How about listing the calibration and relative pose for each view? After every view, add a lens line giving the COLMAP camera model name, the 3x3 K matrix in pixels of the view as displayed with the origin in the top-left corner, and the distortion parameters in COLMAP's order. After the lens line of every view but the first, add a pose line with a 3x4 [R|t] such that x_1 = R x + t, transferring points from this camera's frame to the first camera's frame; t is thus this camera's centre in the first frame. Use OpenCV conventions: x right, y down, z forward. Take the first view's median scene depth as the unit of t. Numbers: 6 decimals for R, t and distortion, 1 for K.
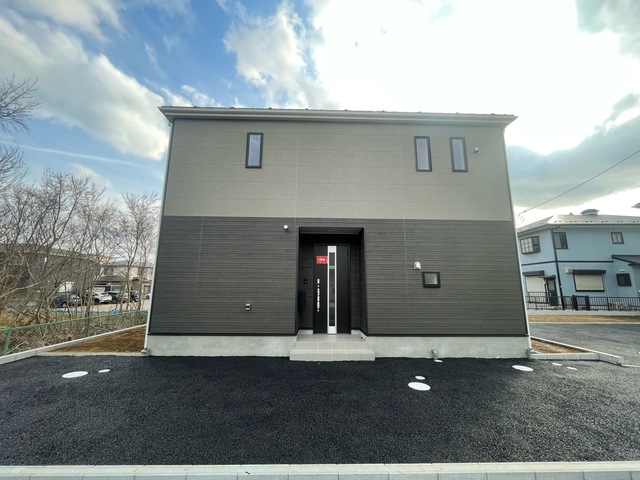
lens RADIAL K [[255.3, 0, 320.0], [0, 255.3, 240.0], [0, 0, 1]] dist [-0.001905, -0.000209]
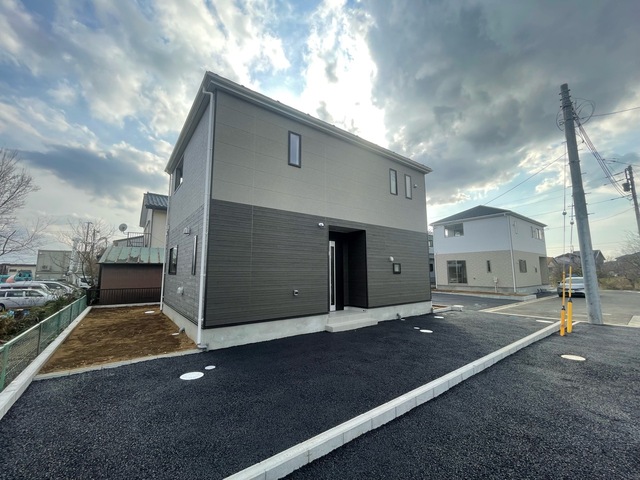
lens RADIAL K [[261.0, 0, 319.8], [0, 261.0, 237.0], [0, 0, 1]] dist [-0.003398, -0.000217]
pose [[0.811428, 0.068182, 0.580462, -0.842080], [-0.097104, 0.995096, 0.018856, -0.015222], [-0.576329, -0.071666, 0.814069, 0.016622]]
